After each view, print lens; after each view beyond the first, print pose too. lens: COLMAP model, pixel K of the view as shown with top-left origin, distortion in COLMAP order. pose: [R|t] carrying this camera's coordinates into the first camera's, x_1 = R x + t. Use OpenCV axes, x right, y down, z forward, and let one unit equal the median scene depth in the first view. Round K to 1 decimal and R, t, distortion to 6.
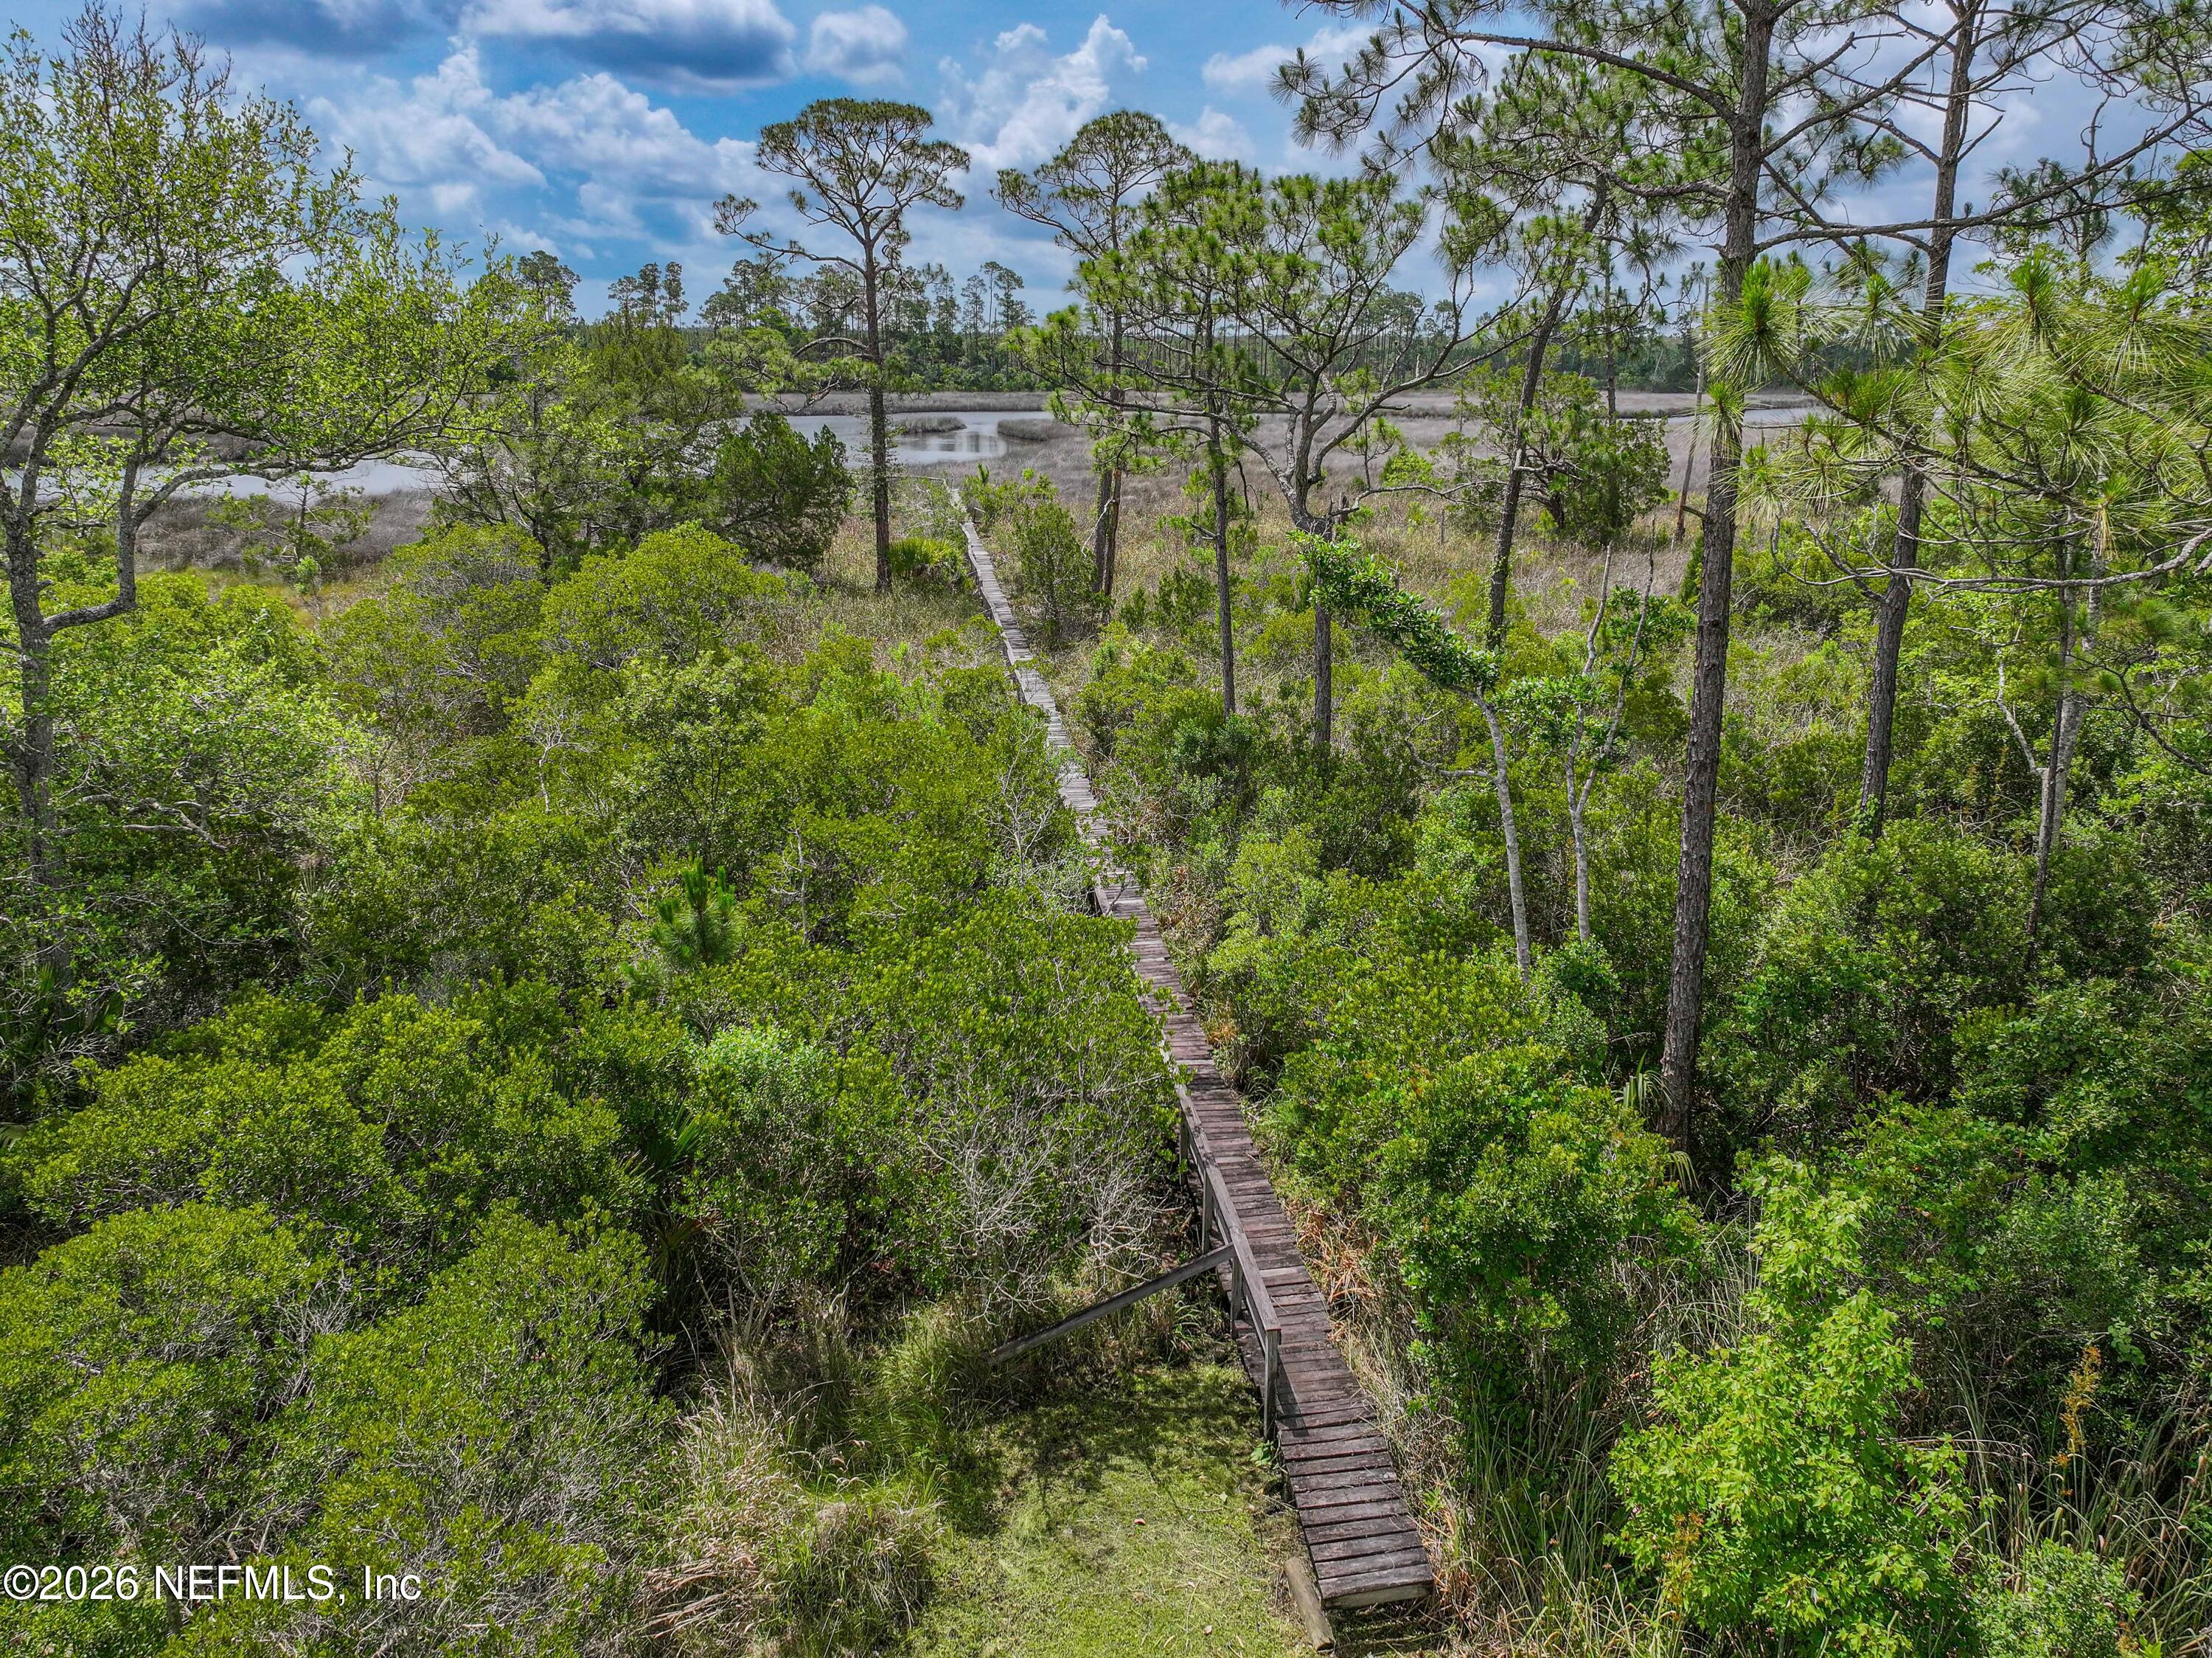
lens RADIAL K [[1560.2, 0, 1130.0], [0, 1560.2, 807.2], [0, 0, 1]] dist [0.005080, 0.005505]
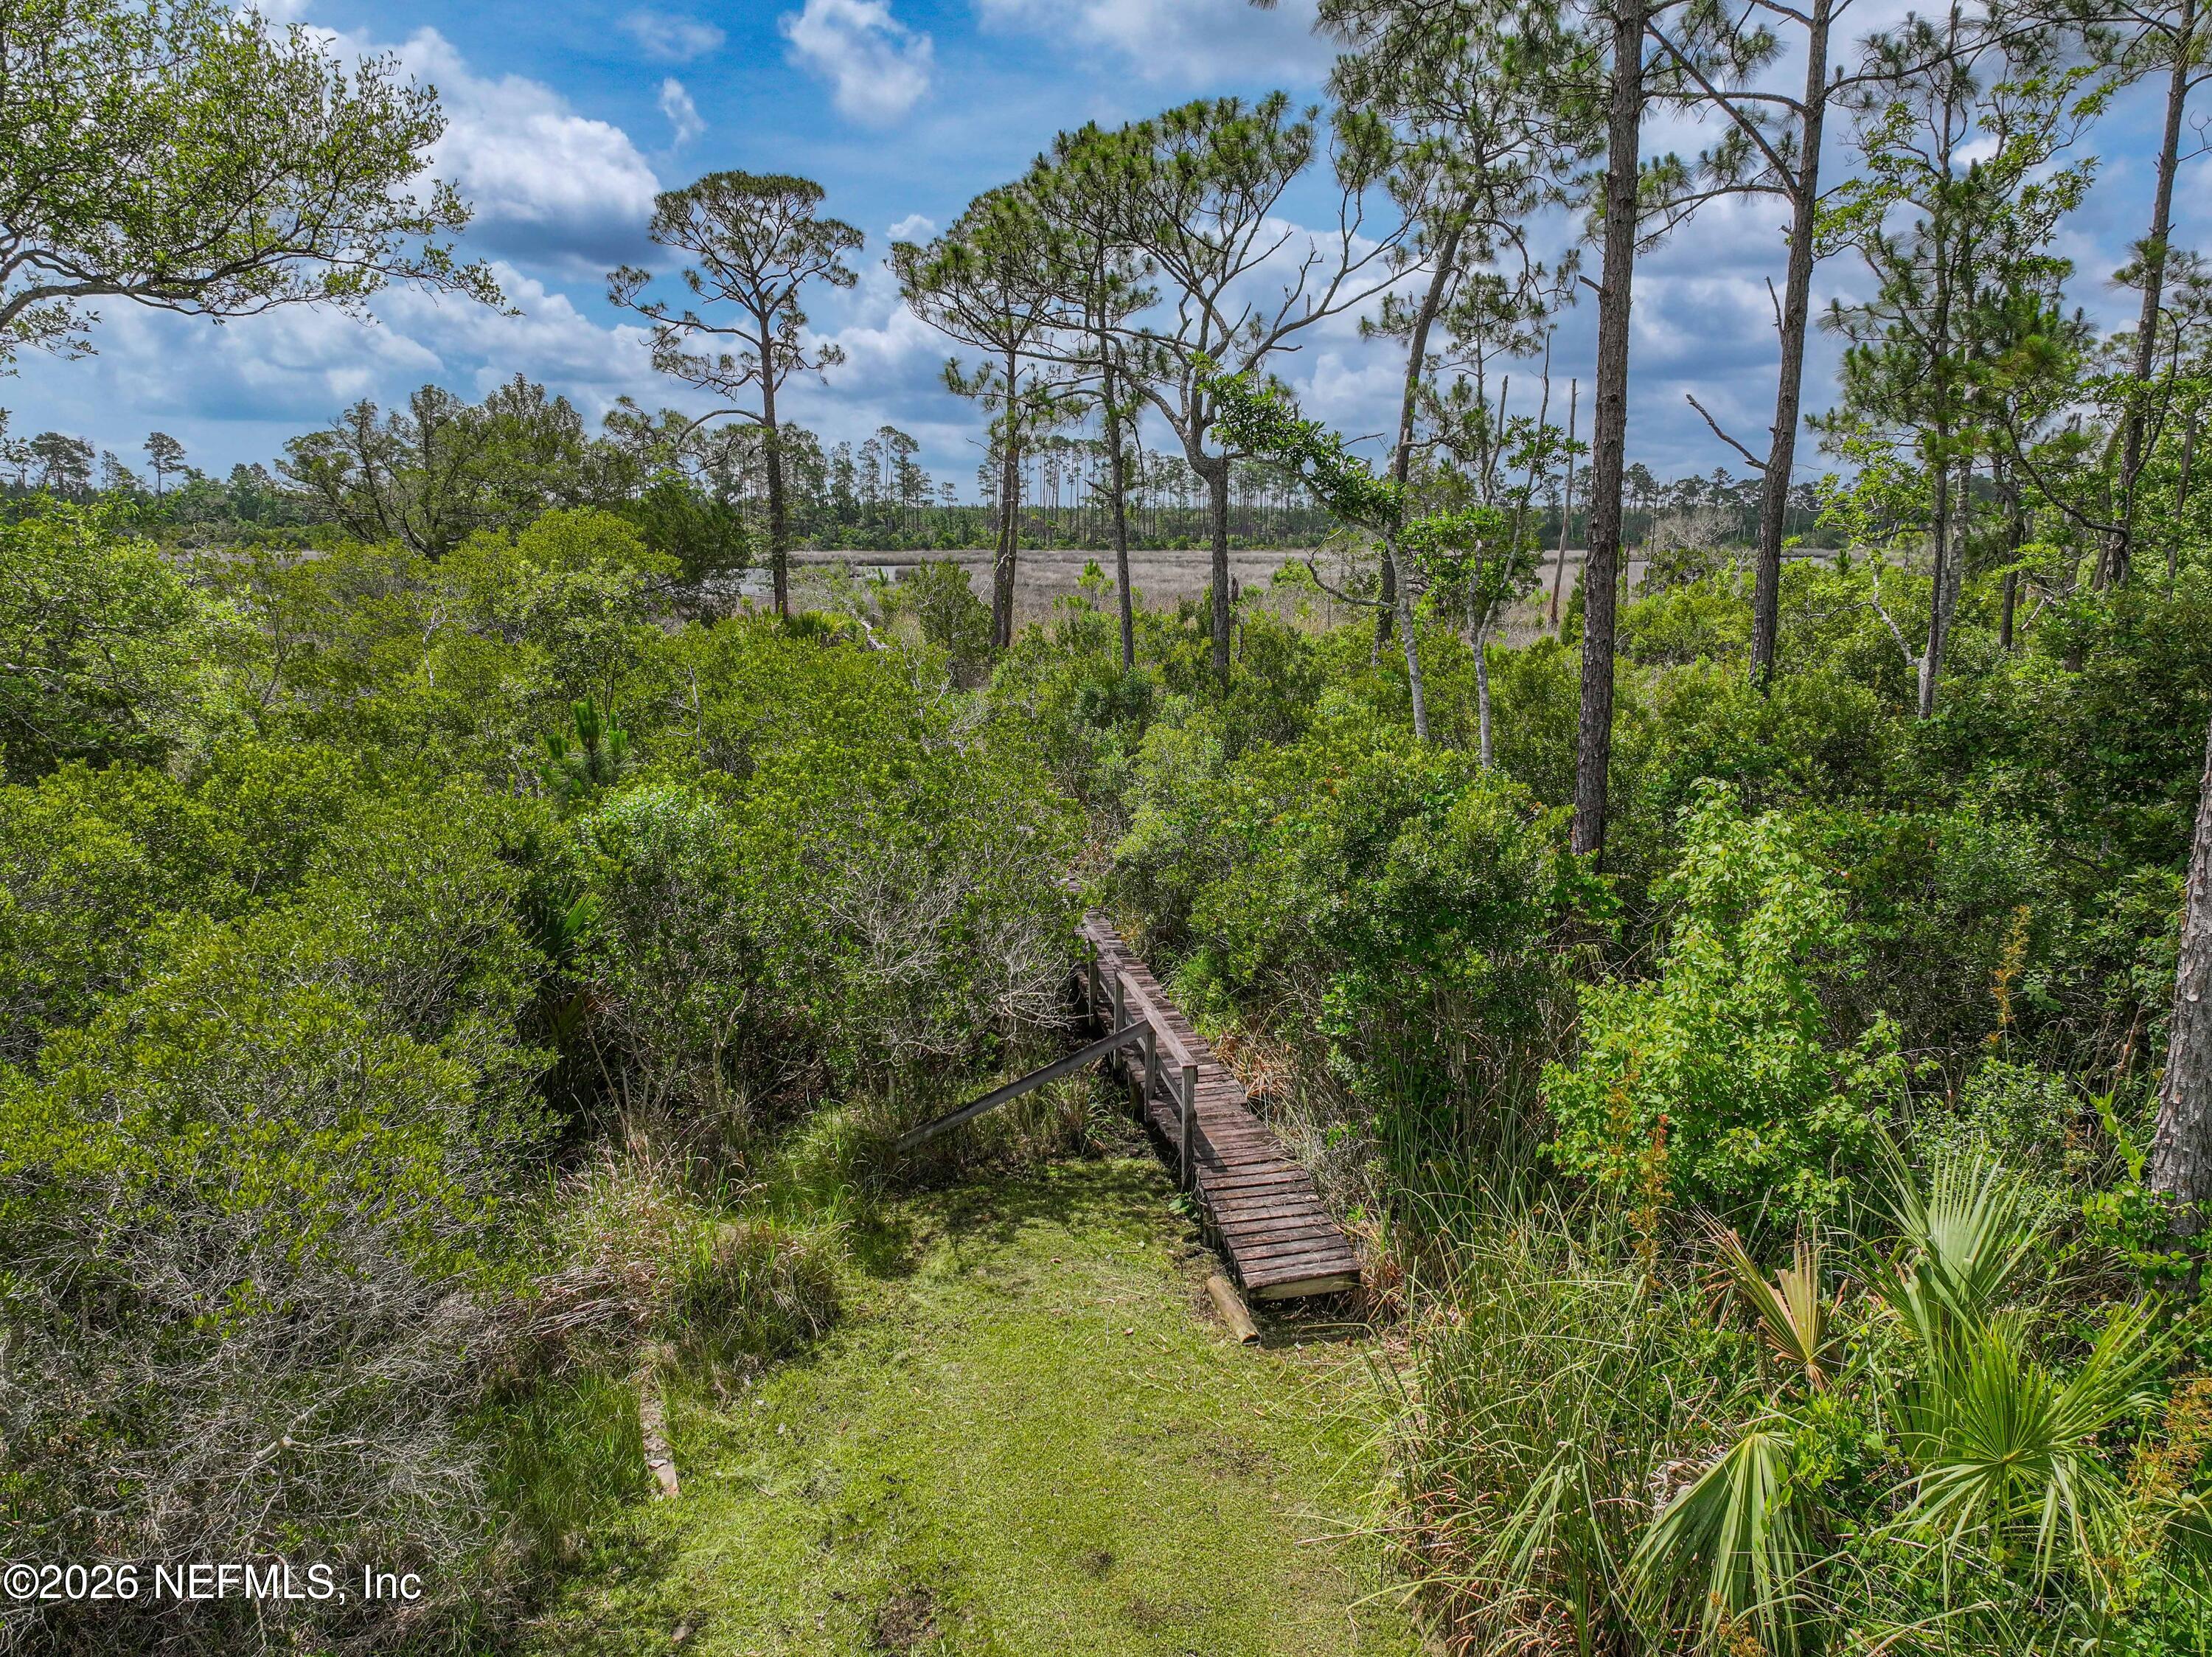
lens RADIAL K [[1533.3, 0, 1113.6], [0, 1533.3, 829.6], [0, 0, 1]] dist [0.006216, 0.004781]
pose [[0.998388, -0.015685, 0.054548, -0.005473], [0.016756, 0.999675, -0.019234, 0.197027], [-0.054228, 0.020117, 0.998326, 0.041339]]
